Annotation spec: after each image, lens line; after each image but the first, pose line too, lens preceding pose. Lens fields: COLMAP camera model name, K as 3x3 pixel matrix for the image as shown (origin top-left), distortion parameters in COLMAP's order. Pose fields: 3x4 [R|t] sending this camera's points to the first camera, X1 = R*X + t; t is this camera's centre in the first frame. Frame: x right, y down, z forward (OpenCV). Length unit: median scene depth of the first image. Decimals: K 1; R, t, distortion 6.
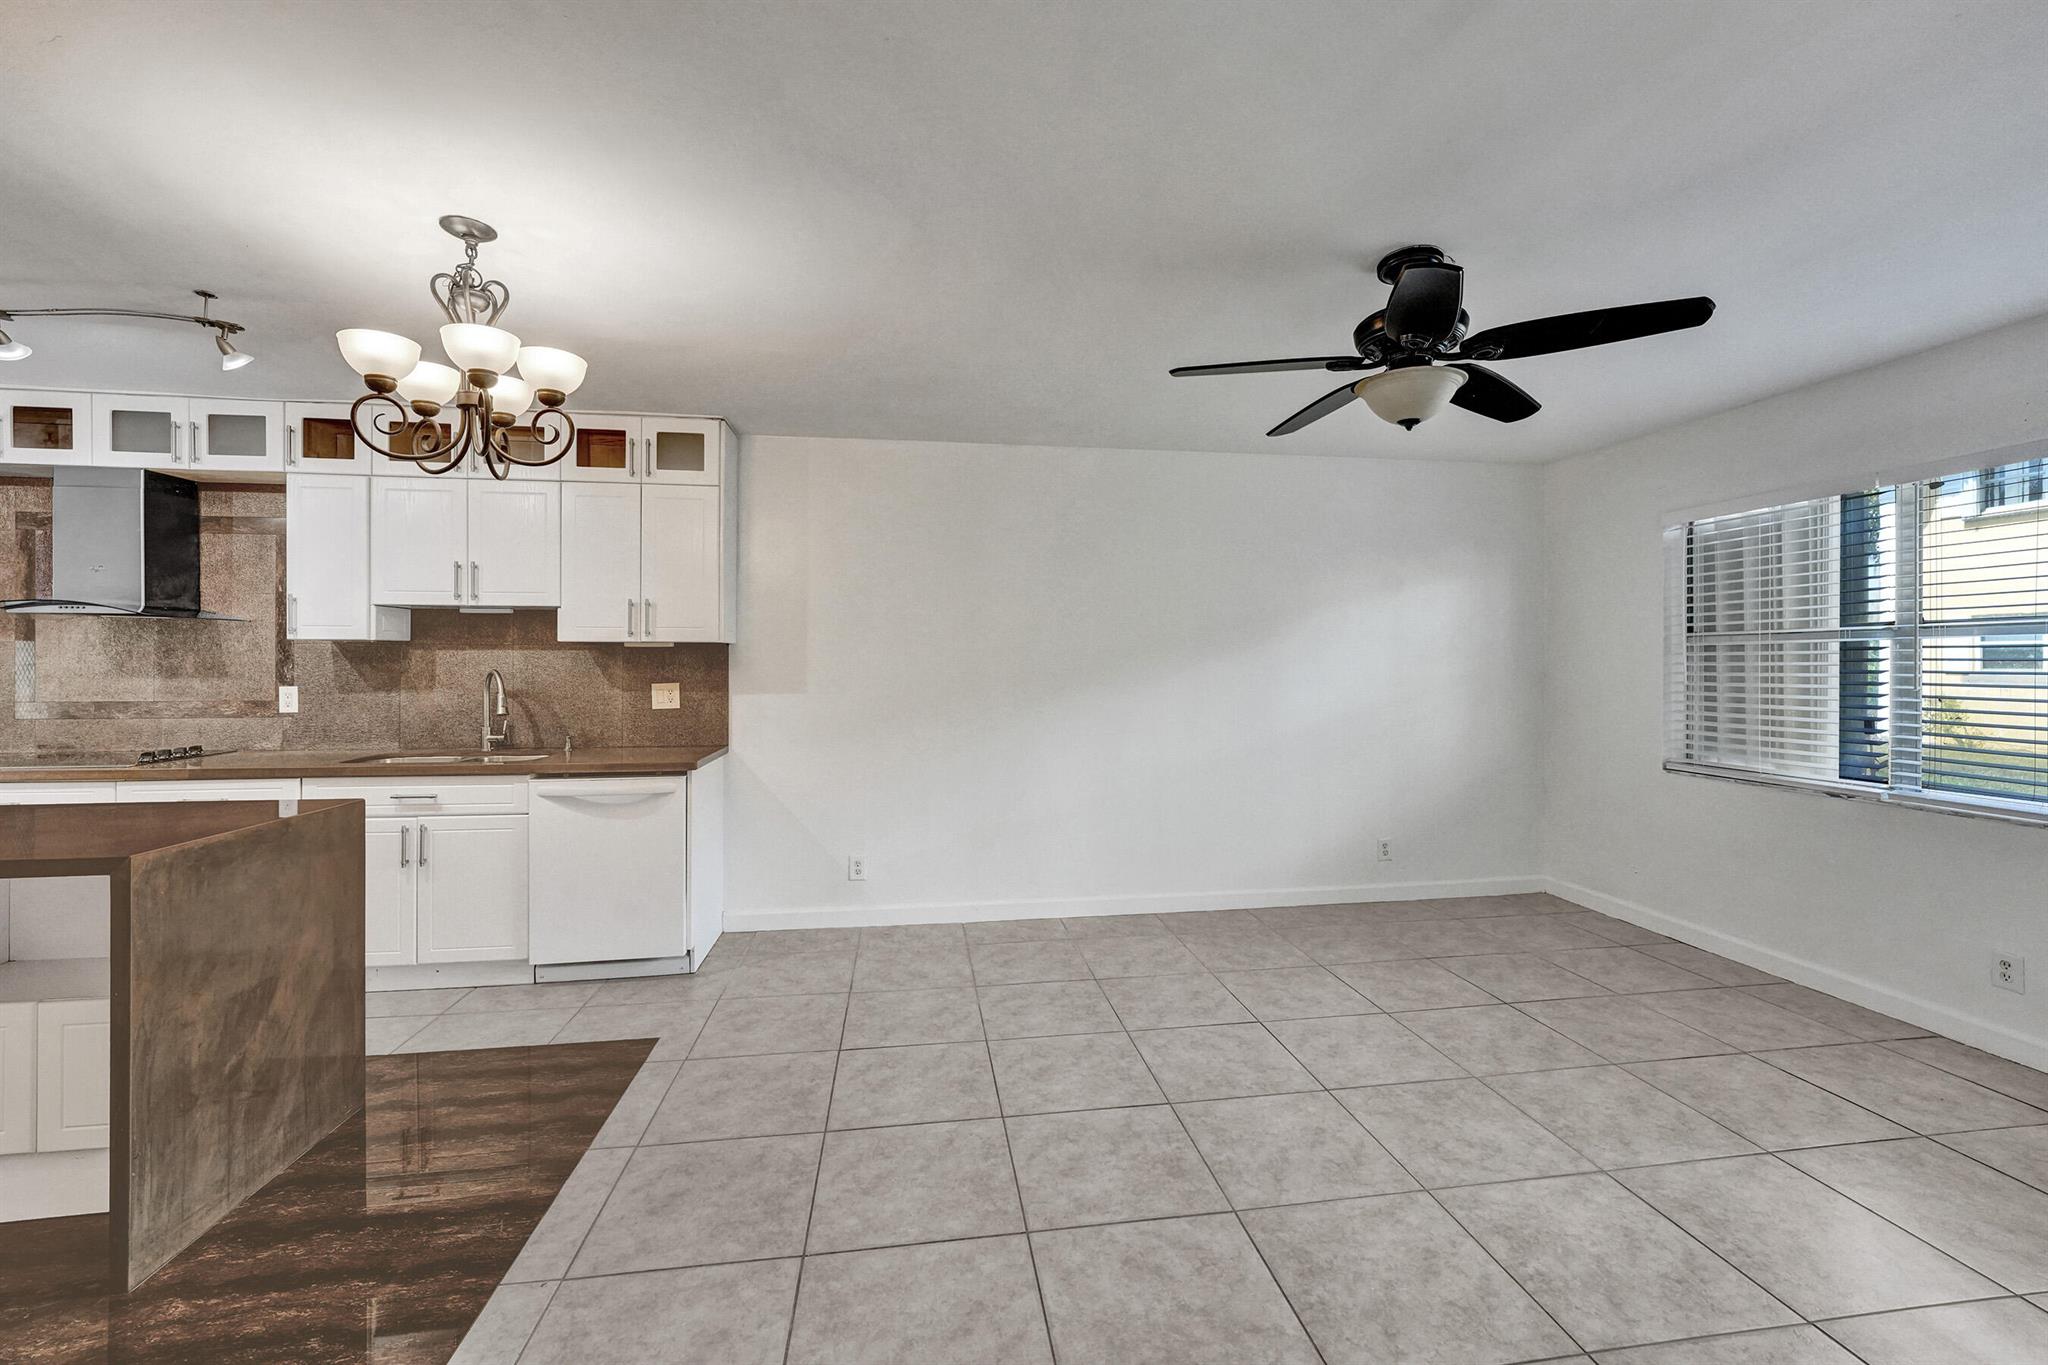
lens RADIAL K [[822.6, 0, 1027.0], [0, 822.6, 675.5], [0, 0, 1]] dist [-0.002012, 0.000053]
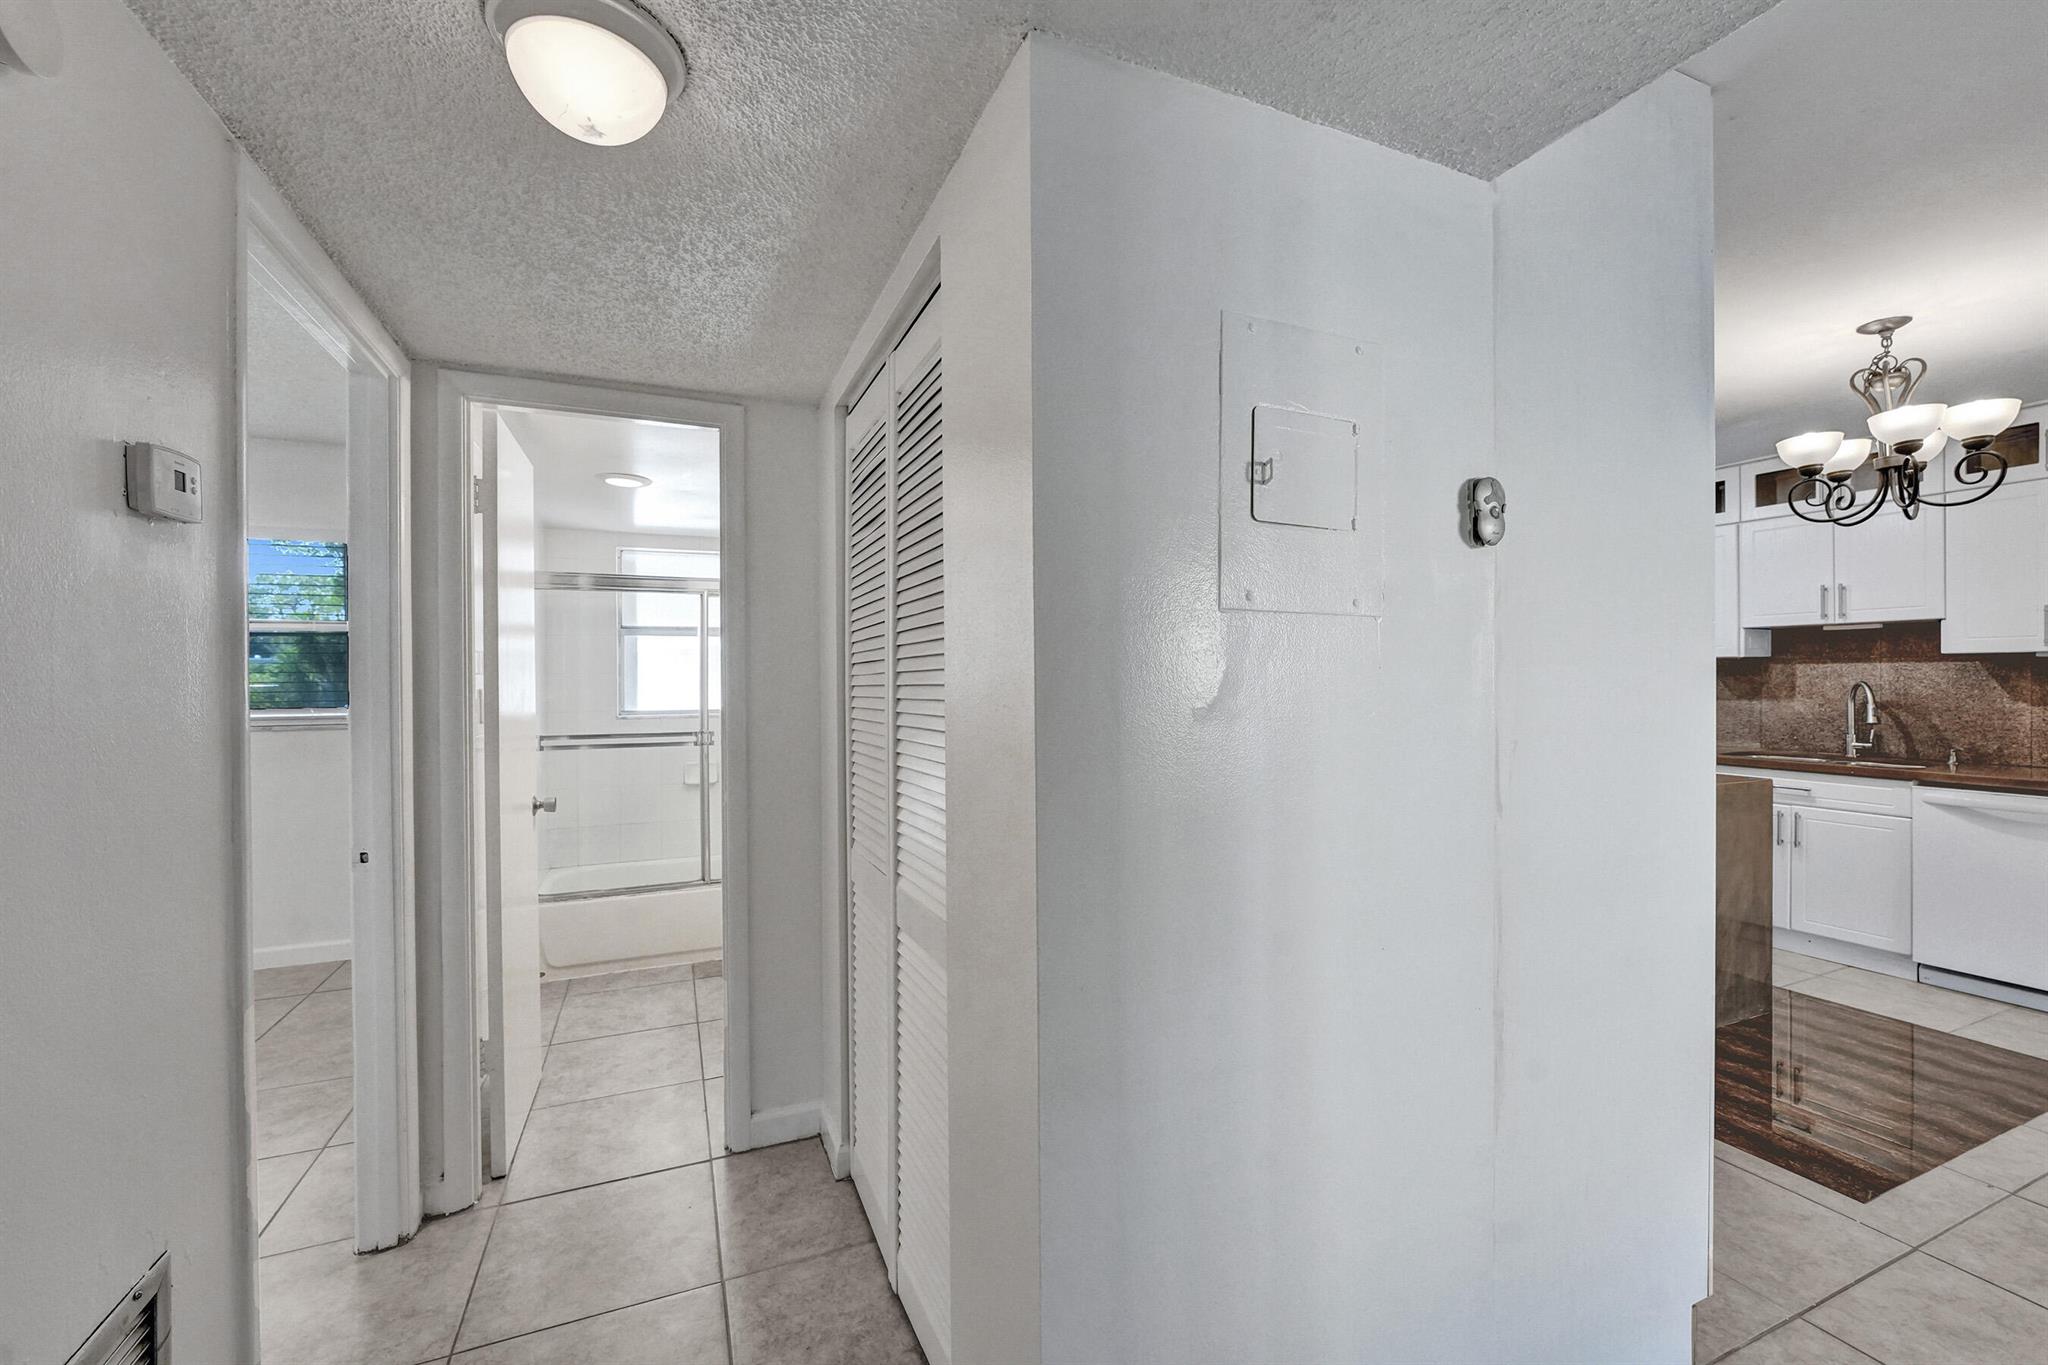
lens RADIAL K [[822.6, 0, 1027.0], [0, 822.6, 675.5], [0, 0, 1]] dist [-0.002012, 0.000053]
pose [[0.260046, -0.005711, -0.965579, 0.105235], [-0.010469, 0.999907, -0.008734, 0.006059], [0.965540, 0.012380, 0.259962, -0.337815]]
